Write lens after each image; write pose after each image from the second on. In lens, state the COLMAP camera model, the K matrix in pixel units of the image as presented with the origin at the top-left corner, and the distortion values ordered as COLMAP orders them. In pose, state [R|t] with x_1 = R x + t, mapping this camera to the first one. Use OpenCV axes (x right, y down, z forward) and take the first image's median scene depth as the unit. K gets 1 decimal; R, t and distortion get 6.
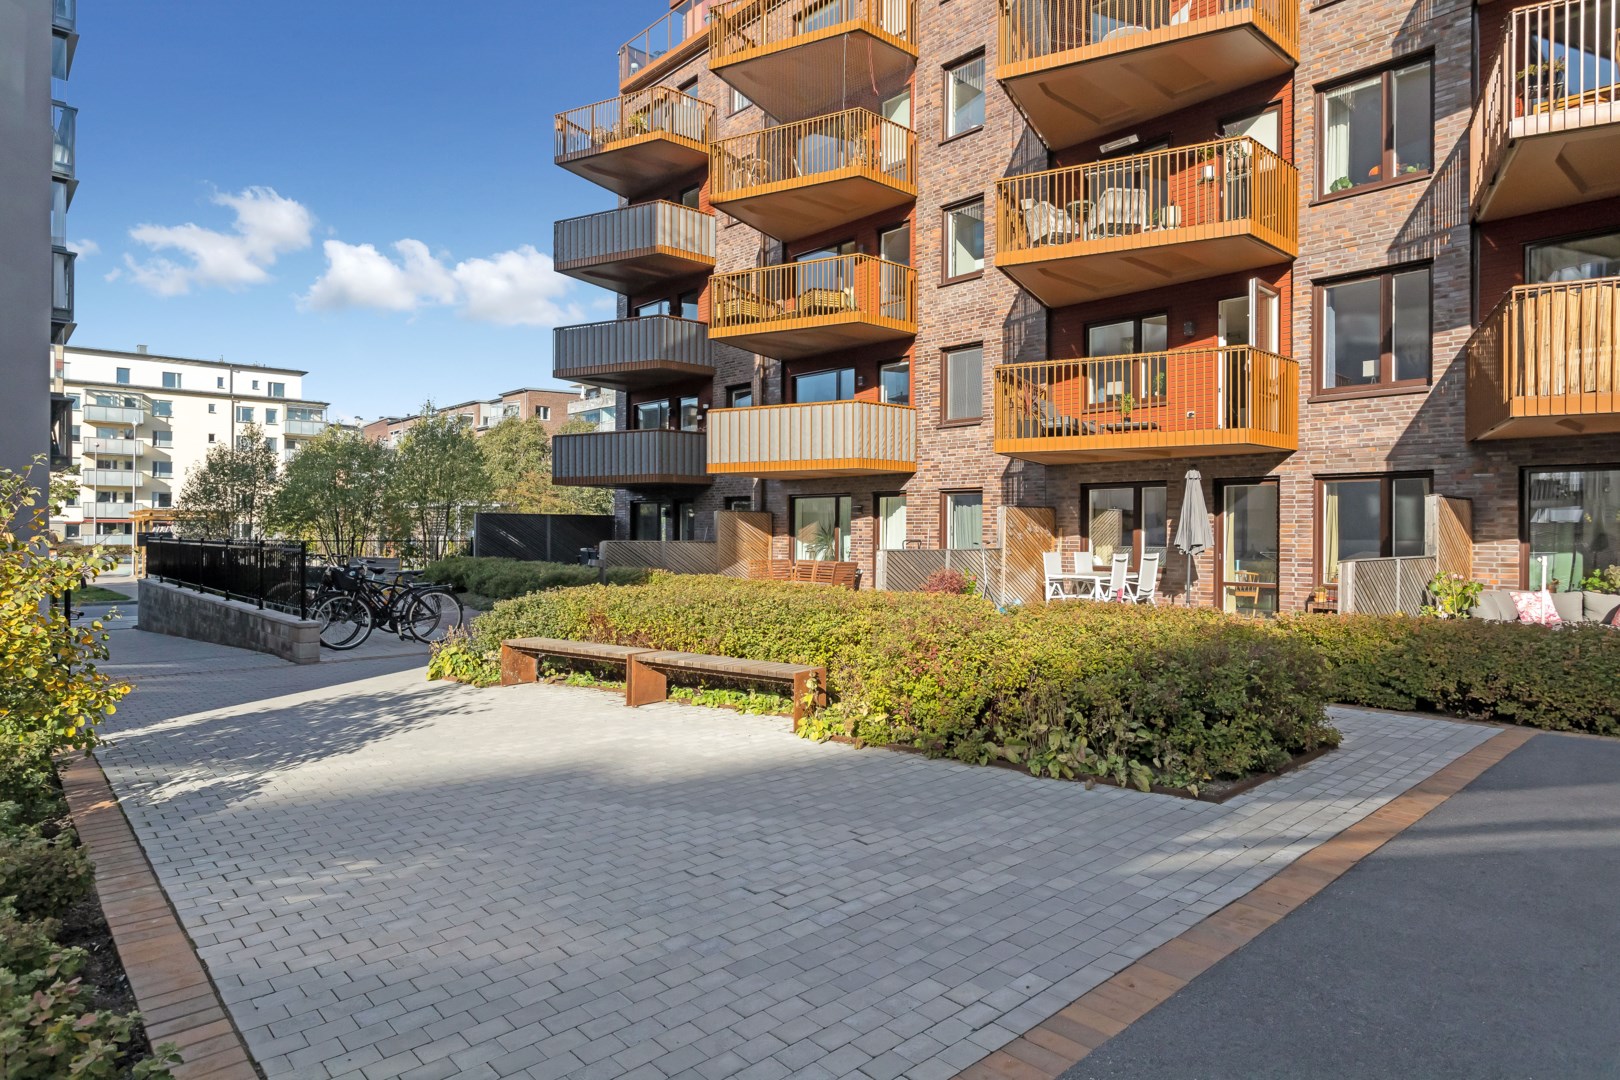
lens RADIAL K [[931.1, 0, 812.1], [0, 931.1, 533.6], [0, 0, 1]] dist [-0.017136, -0.000246]
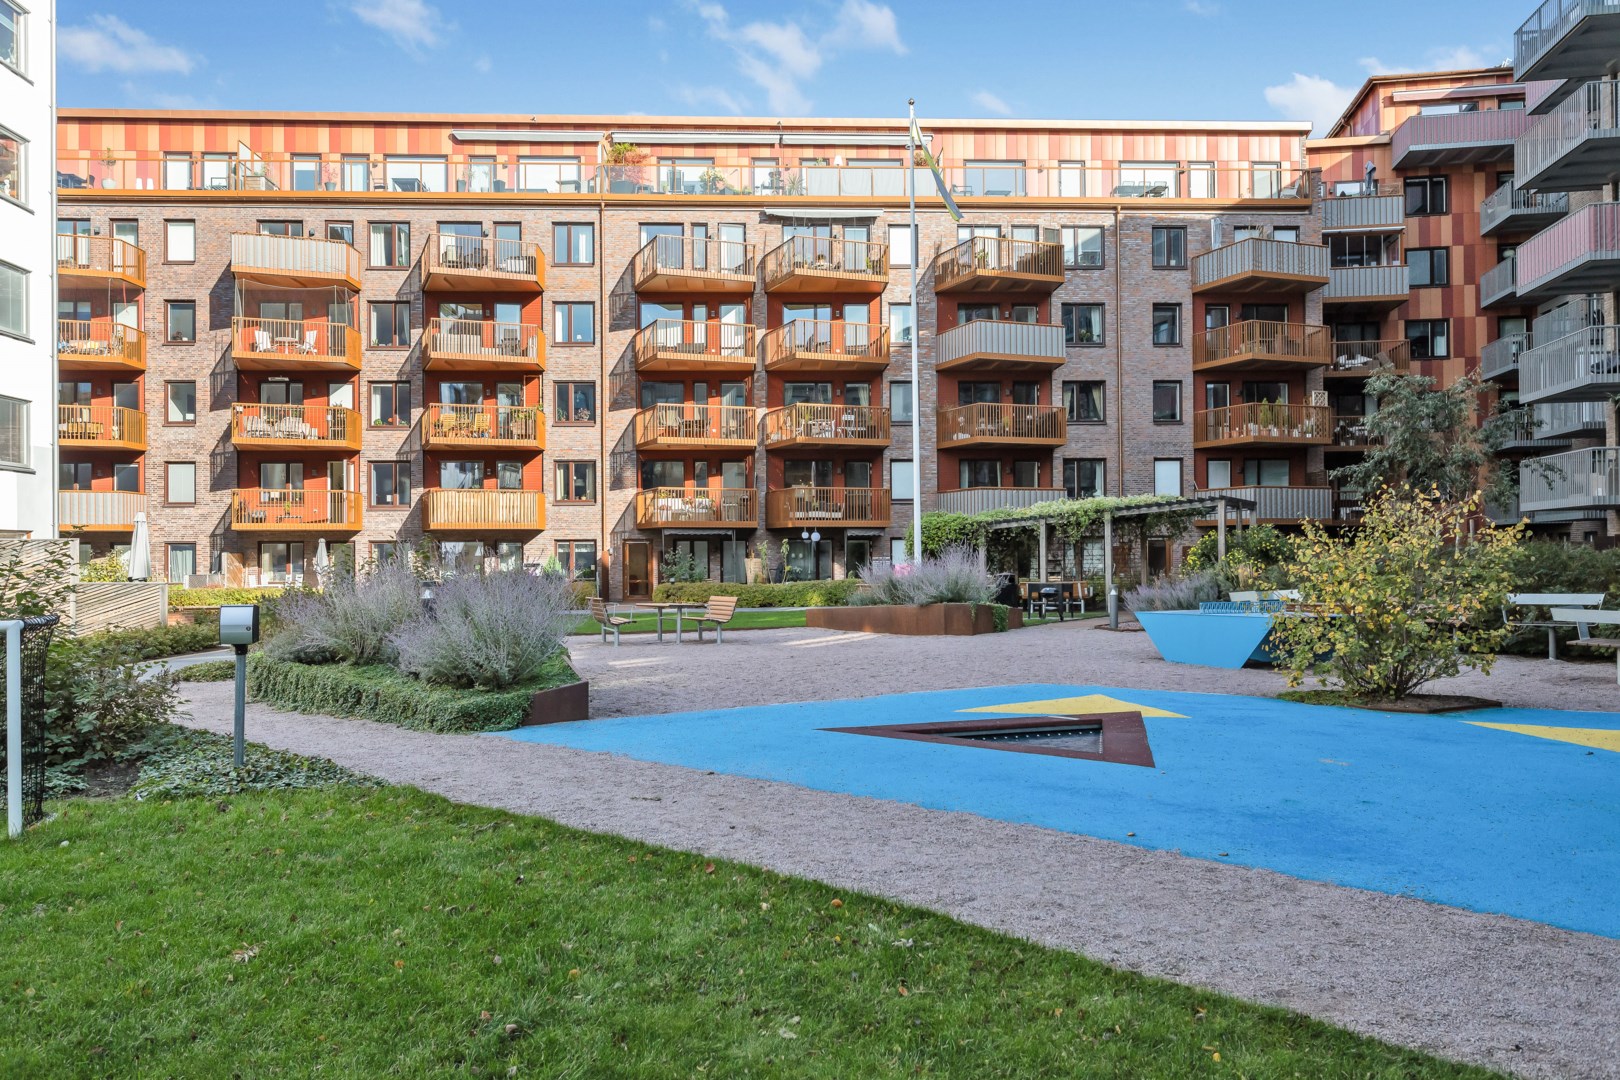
lens RADIAL K [[1242.8, 0, 812.5], [0, 1242.8, 544.2], [0, 0, 1]] dist [0.004126, 0.000104]
pose [[0.637066, 0.002522, 0.770805, -1.177838], [0.016268, 0.999728, -0.016717, 0.020990], [-0.770638, 0.023189, 0.636852, -1.891123]]
